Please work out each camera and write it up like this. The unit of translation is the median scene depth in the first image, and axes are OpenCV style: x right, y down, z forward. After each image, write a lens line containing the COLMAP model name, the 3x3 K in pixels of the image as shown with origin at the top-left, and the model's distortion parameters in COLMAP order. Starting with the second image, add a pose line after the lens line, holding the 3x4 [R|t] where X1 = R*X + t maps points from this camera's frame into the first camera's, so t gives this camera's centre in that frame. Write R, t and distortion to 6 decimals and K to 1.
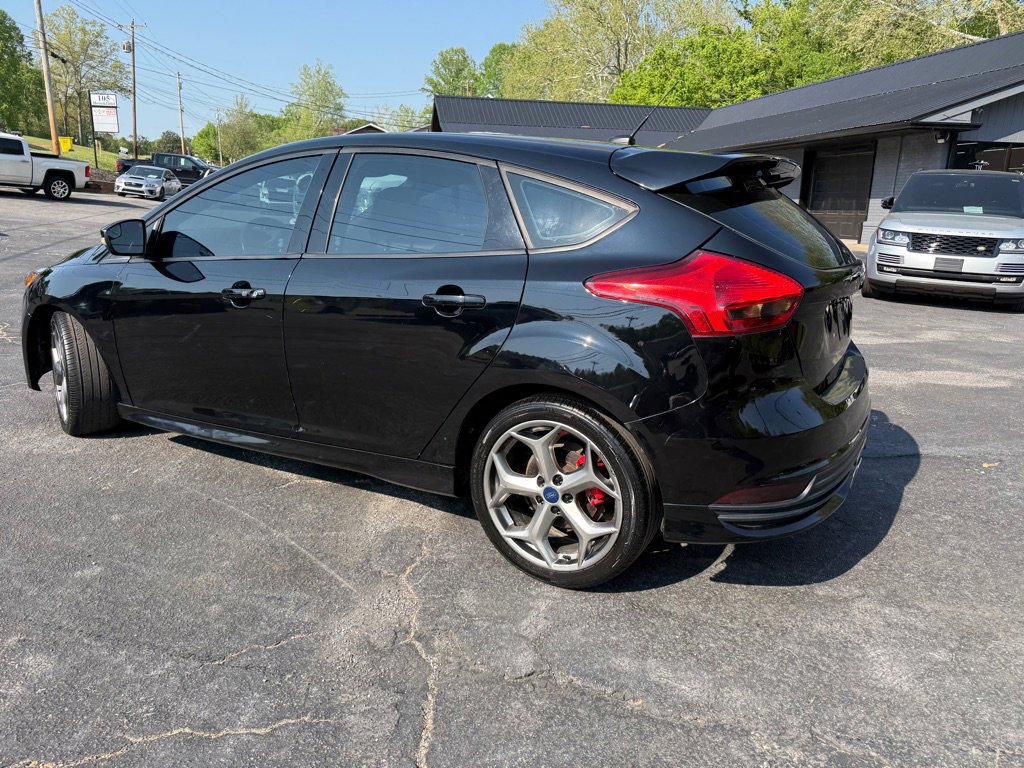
lens RADIAL K [[729.9, 0, 518.8], [0, 729.9, 378.9], [0, 0, 1]] dist [0.020638, -0.028652]
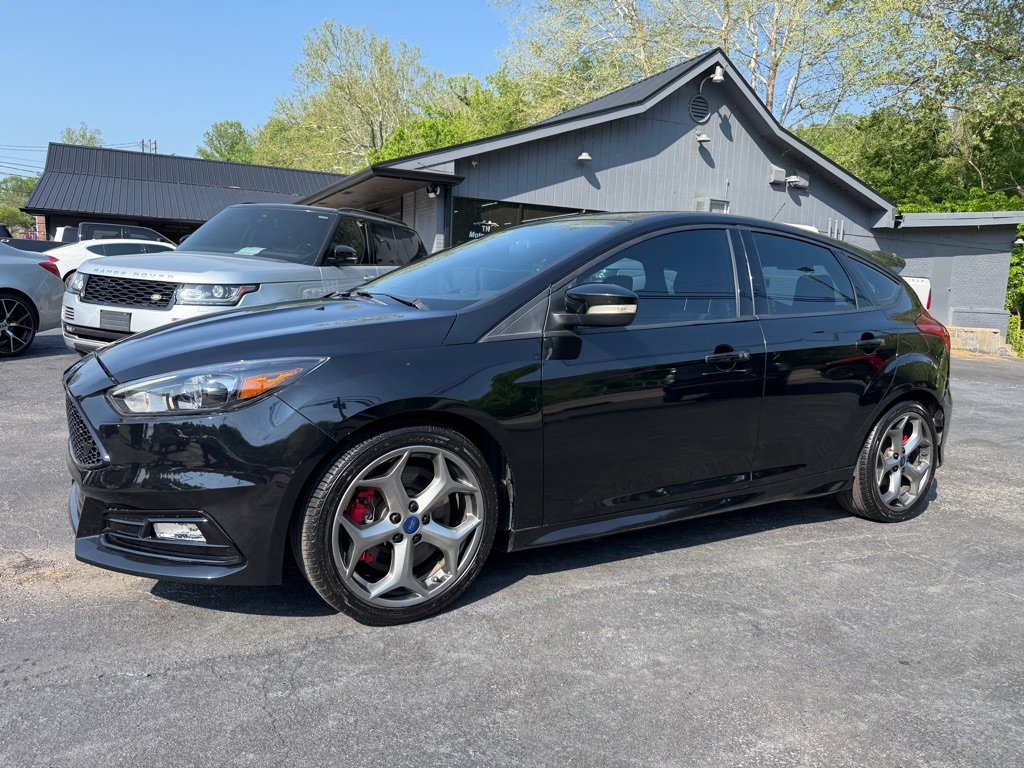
lens RADIAL K [[729.9, 0, 506.3], [0, 729.9, 380.7], [0, 0, 1]] dist [0.020638, -0.028652]
pose [[0.973811, 0.000963, 0.227358, 0.153662], [0.023451, 0.994232, -0.104655, -0.004658], [-0.226147, 0.107246, 0.968171, 0.055323]]
